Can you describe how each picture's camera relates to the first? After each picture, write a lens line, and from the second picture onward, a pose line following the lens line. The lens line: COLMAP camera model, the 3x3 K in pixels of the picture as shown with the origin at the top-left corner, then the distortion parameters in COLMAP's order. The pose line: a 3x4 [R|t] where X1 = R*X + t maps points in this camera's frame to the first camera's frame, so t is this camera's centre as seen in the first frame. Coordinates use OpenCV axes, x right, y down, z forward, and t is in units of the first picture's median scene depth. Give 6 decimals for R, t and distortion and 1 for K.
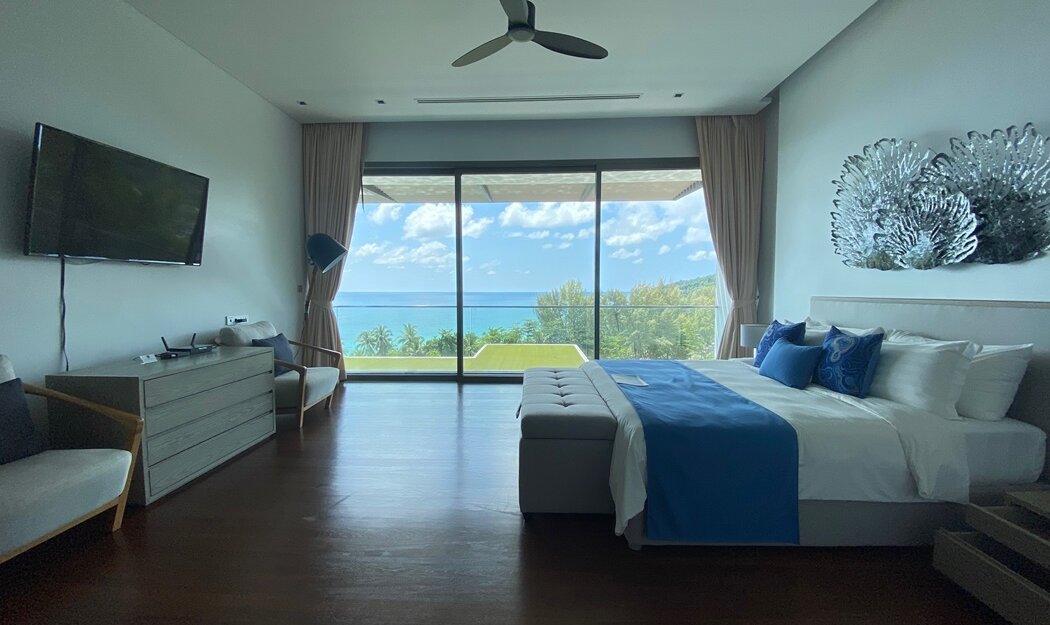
lens RADIAL K [[432.9, 0, 518.4], [0, 432.9, 314.1], [0, 0, 1]] dist [0.045353, -0.000449]
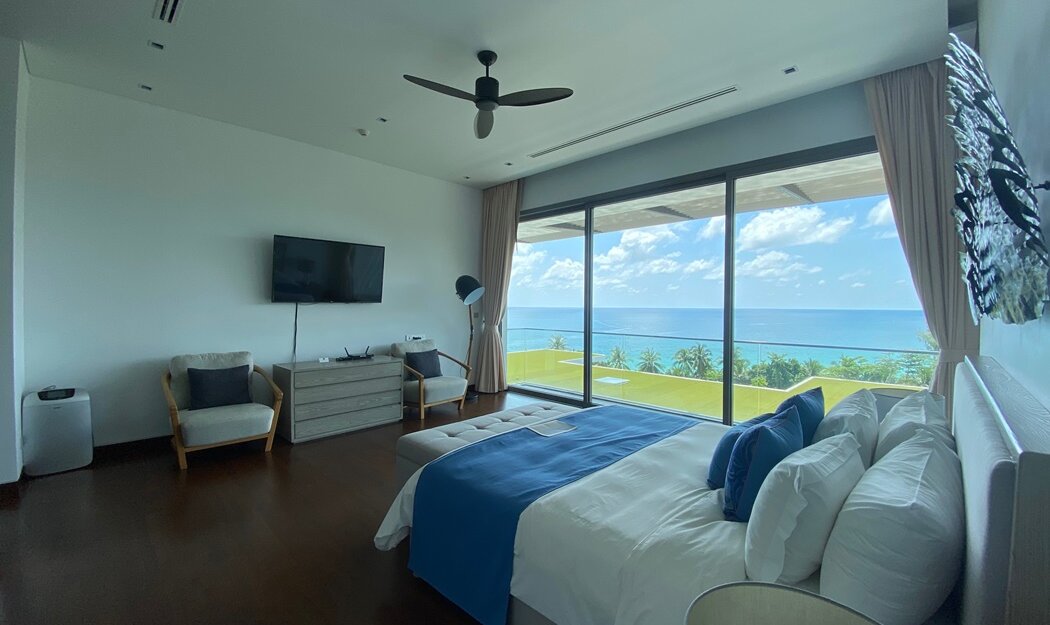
lens RADIAL K [[432.9, 0, 518.4], [0, 432.9, 314.1], [0, 0, 1]] dist [0.045353, -0.000449]
pose [[0.745840, 0.020929, -0.665797, 0.489145], [-0.045684, 0.998760, -0.019780, -0.044878], [0.664557, 0.045169, 0.745871, 0.135022]]
